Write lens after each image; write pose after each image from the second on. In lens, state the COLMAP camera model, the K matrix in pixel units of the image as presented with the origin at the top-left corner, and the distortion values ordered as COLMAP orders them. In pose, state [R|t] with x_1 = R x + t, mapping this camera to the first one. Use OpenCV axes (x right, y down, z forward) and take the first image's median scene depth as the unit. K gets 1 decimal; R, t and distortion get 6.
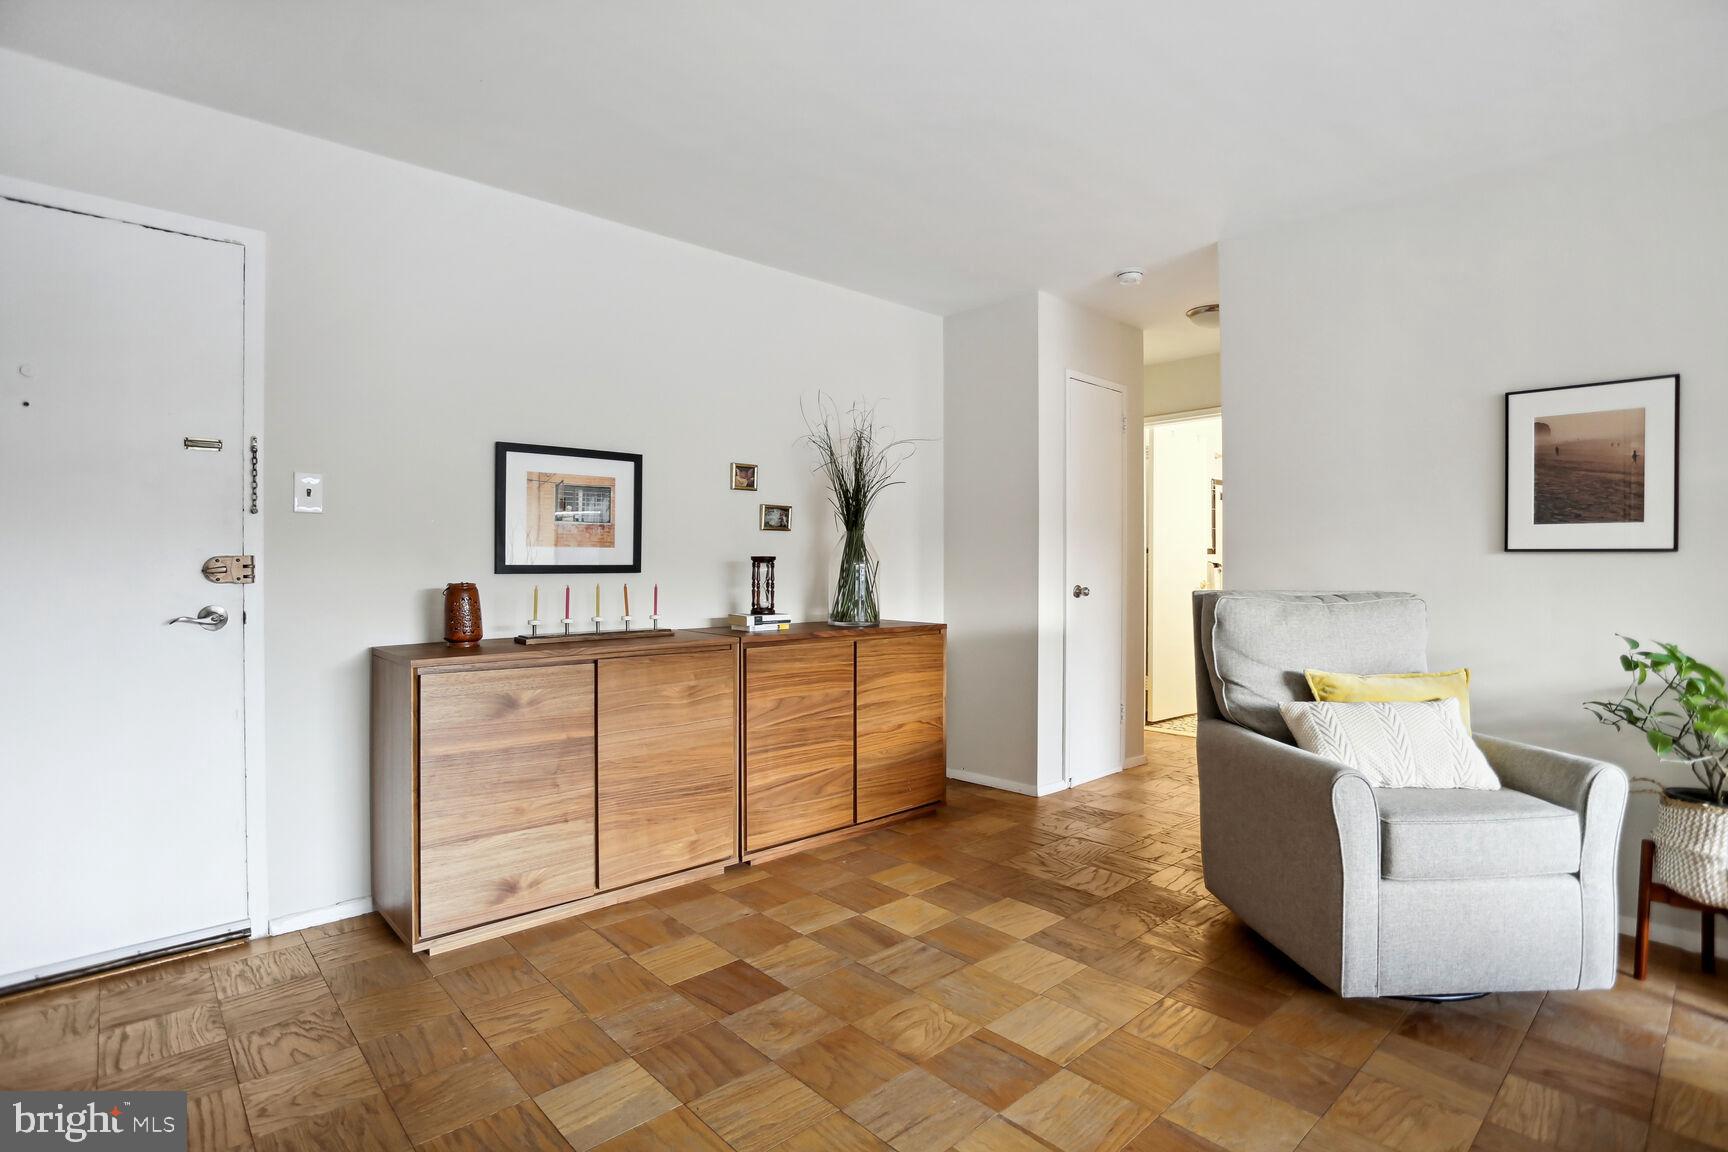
lens RADIAL K [[848.7, 0, 870.6], [0, 848.7, 561.7], [0, 0, 1]] dist [-0.058064, 0.027677]
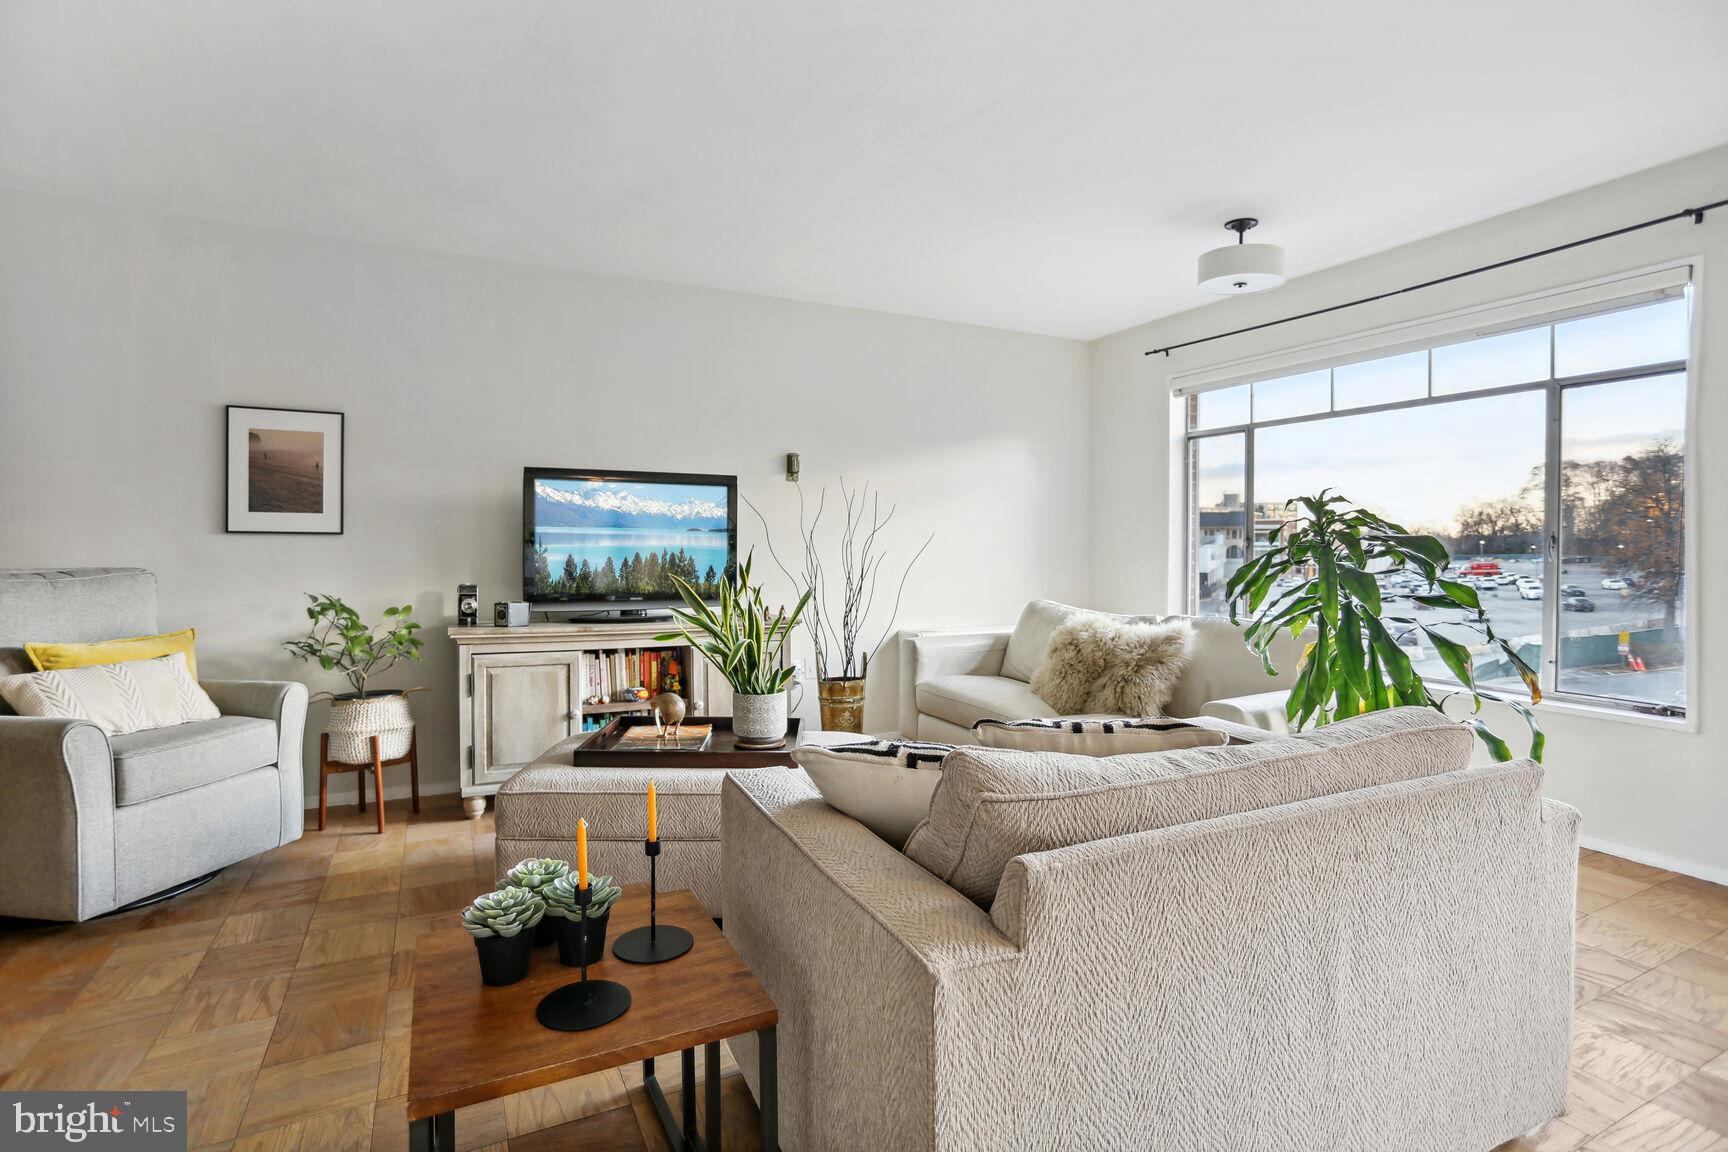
lens RADIAL K [[848.7, 0, 870.6], [0, 848.7, 561.7], [0, 0, 1]] dist [-0.058064, 0.027677]
pose [[0.275670, -0.017807, 0.961087, -0.174427], [-0.002979, 0.999808, 0.019379, 0.004046], [-0.961248, -0.008206, 0.275564, -0.296573]]
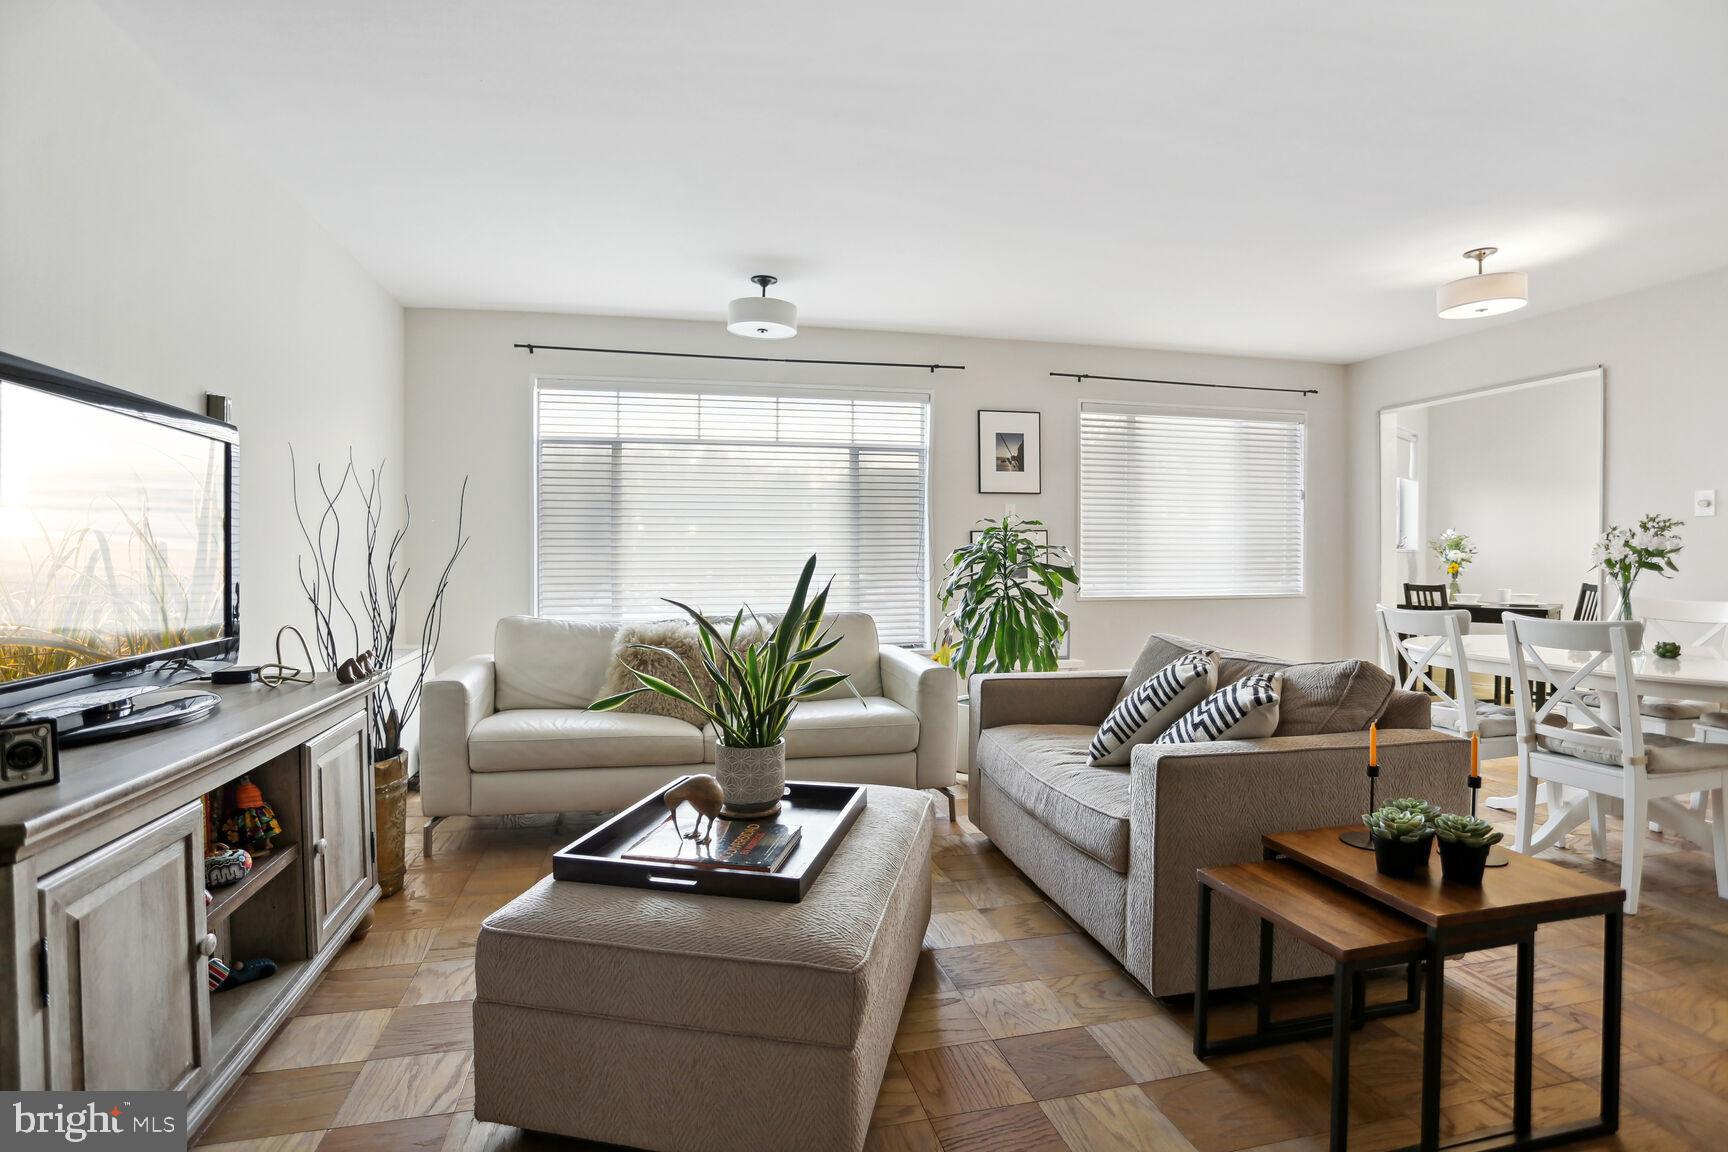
lens RADIAL K [[857.5, 0, 864.0], [0, 857.5, 576.0], [0, 0, 1]] dist [-0.063761, 0.029254]
pose [[-0.872882, -0.013963, 0.487732, 0.339876], [0.000060, 0.999587, 0.028723, 0.002440], [-0.487932, 0.025101, -0.872521, 0.872379]]
